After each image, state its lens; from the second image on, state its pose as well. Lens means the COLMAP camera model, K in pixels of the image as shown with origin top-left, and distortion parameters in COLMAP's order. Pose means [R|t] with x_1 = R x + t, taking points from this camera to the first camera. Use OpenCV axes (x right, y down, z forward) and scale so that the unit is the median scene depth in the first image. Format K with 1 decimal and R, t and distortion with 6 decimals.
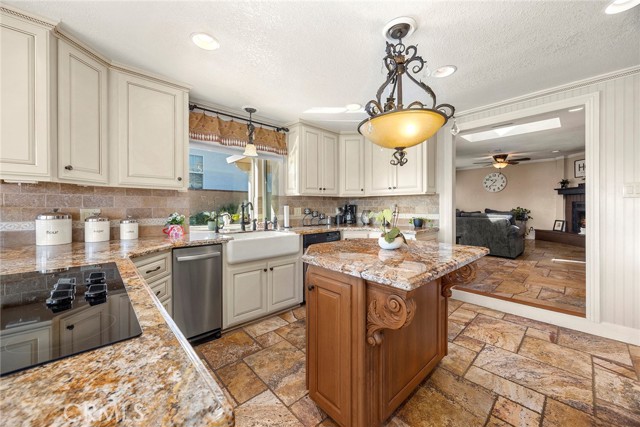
lens RADIAL K [[249.7, 0, 321.5], [0, 249.7, 211.1], [0, 0, 1]] dist [0.001012, 0.000343]
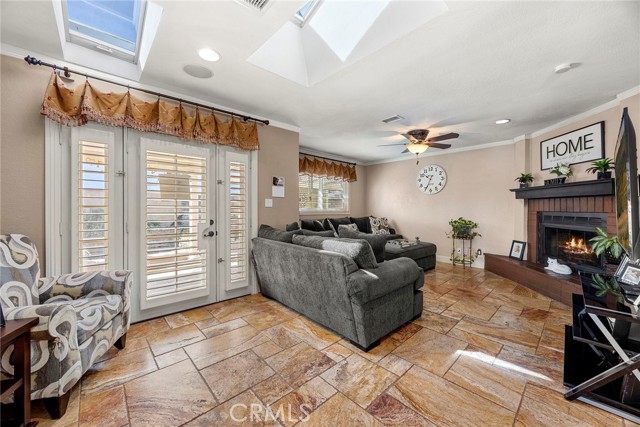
lens RADIAL K [[249.7, 0, 321.5], [0, 249.7, 210.4], [0, 0, 1]] dist [0.001012, 0.000343]
pose [[0.999927, 0.012007, 0.001473, 0.475816], [-0.011995, 0.999895, -0.008074, -0.027604], [-0.001570, 0.008056, 0.999966, 0.396476]]
